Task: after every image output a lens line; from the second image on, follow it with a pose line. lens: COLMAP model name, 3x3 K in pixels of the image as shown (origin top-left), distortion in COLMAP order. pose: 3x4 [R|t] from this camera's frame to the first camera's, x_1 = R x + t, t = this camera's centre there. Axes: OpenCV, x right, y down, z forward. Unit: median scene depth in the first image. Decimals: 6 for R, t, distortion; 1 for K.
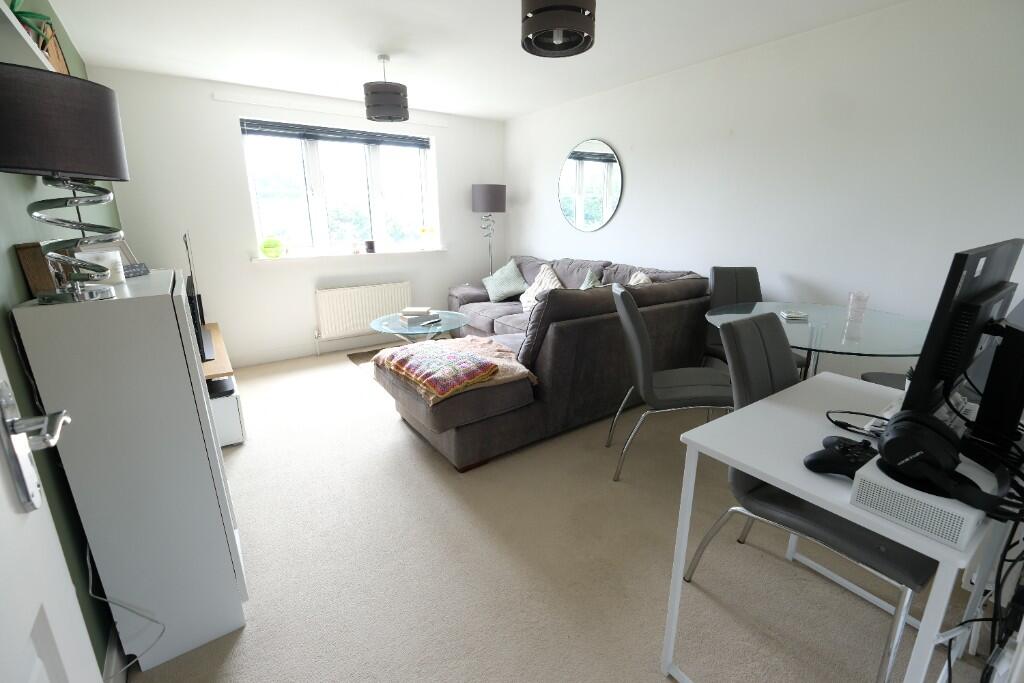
lens RADIAL K [[443.6, 0, 512.1], [0, 443.6, 338.9], [0, 0, 1]] dist [-0.001695, -0.000310]
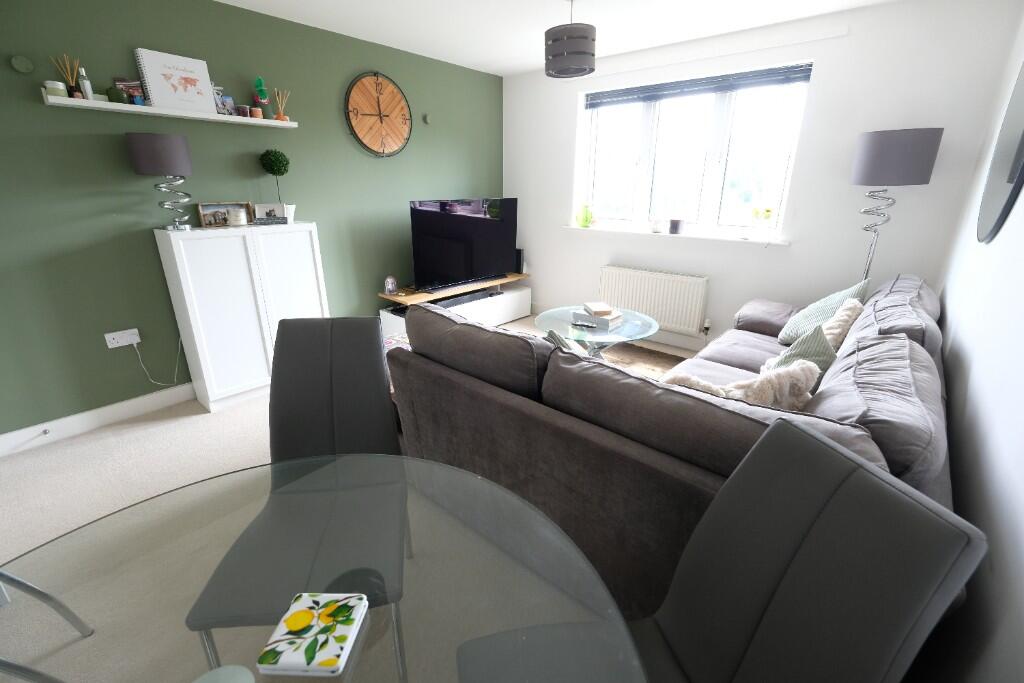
lens RADIAL K [[462.2, 0, 509.0], [0, 462.2, 334.2], [0, 0, 1]] dist [-0.000237, -0.000026]
pose [[0.242432, 0.315956, -0.917277, 0.451374], [-0.241266, 0.935414, 0.258438, -0.171369], [0.939690, 0.158654, 0.303005, 0.495059]]
